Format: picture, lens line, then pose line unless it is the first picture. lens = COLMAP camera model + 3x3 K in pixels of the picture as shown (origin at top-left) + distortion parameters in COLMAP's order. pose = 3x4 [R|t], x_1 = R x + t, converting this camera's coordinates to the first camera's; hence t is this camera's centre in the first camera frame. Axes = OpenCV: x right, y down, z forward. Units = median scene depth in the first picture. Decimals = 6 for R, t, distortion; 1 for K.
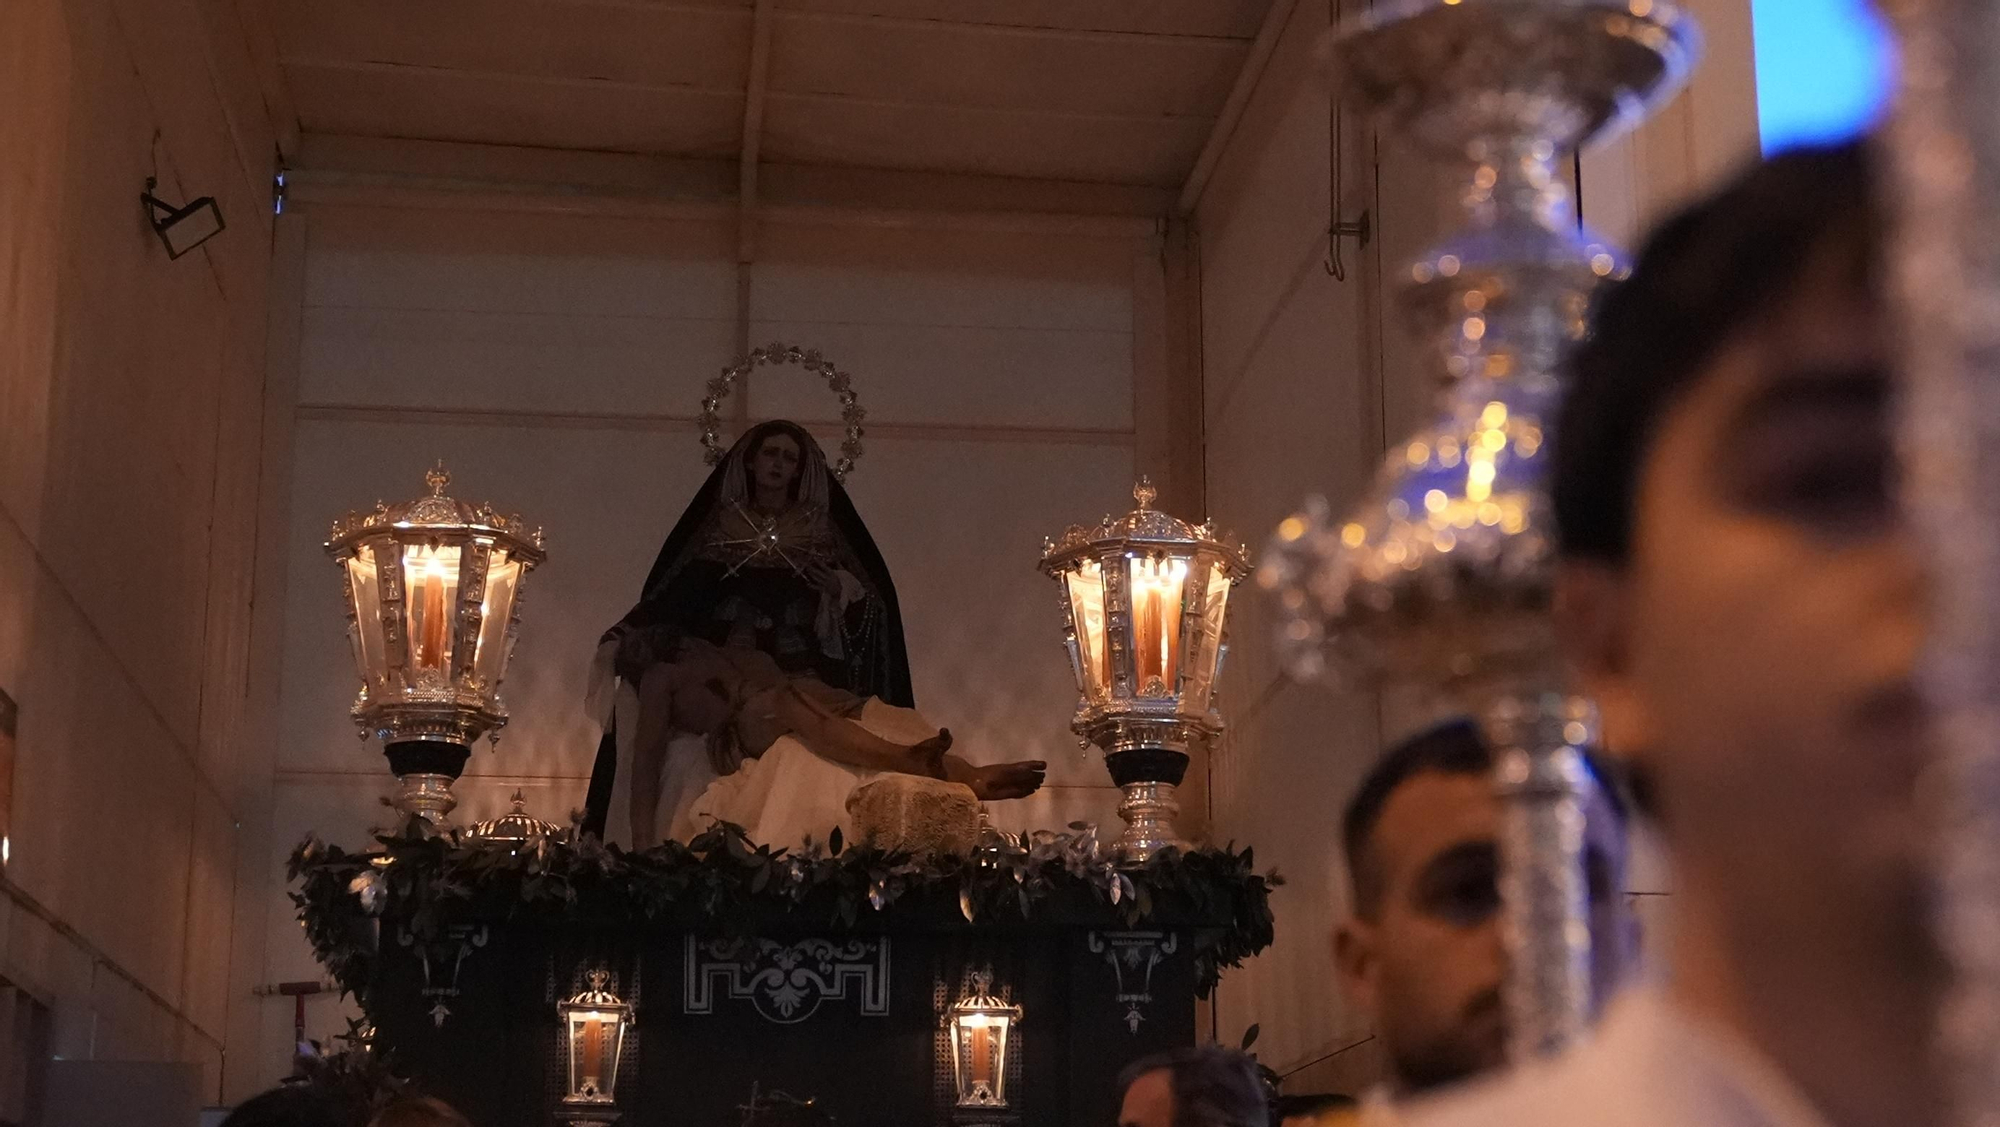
lens RADIAL K [[3351.7, 0, 990.9], [0, 3351.7, 564.8], [0, 0, 1]] dist [0.041804, 0.000000]
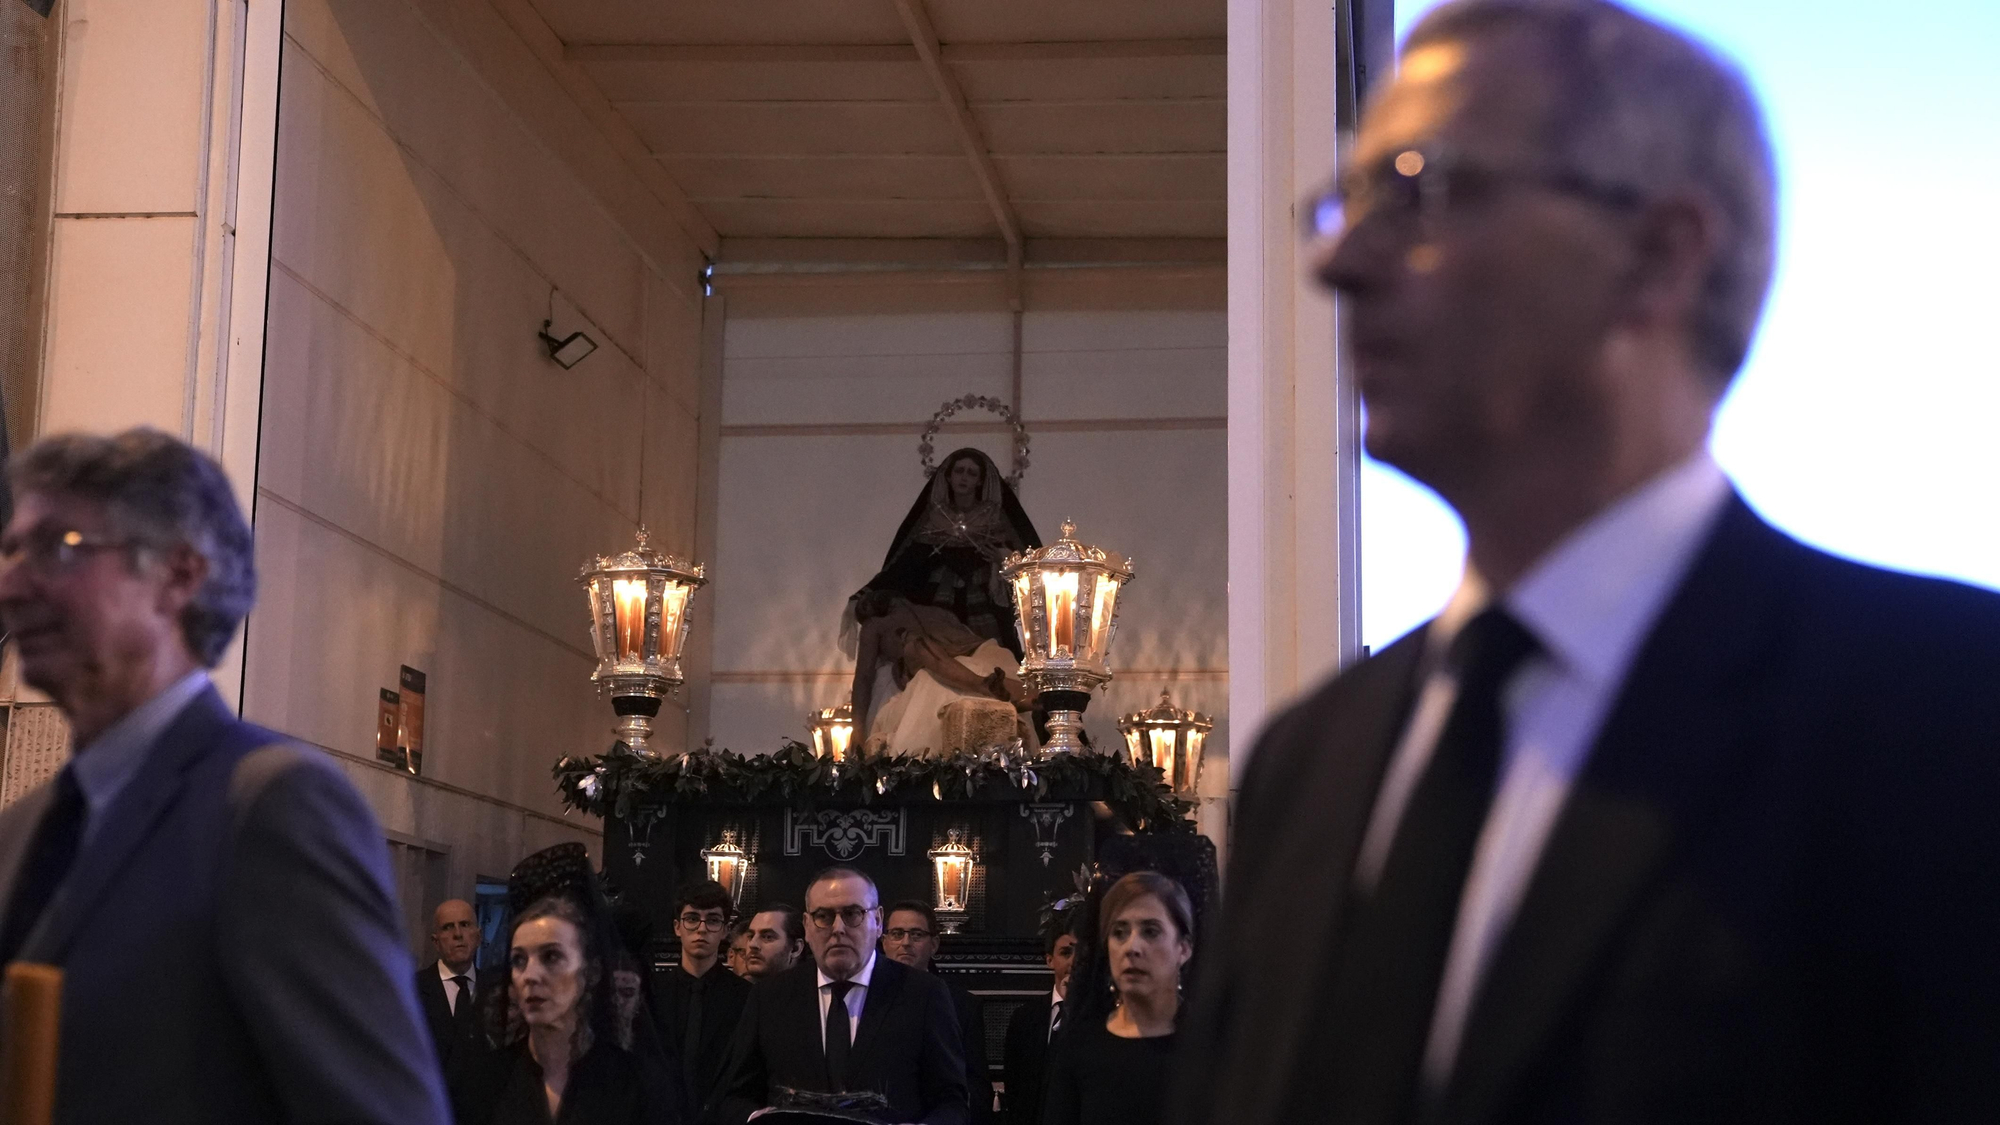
lens RADIAL K [[2902.8, 0, 994.3], [0, 2902.8, 548.7], [0, 0, 1]] dist [0.182196, 0.000000]
pose [[0.970728, -0.030122, -0.238285, 0.358752], [0.042928, 0.997889, 0.048738, -0.084592], [0.236314, -0.057540, 0.969972, -0.372075]]
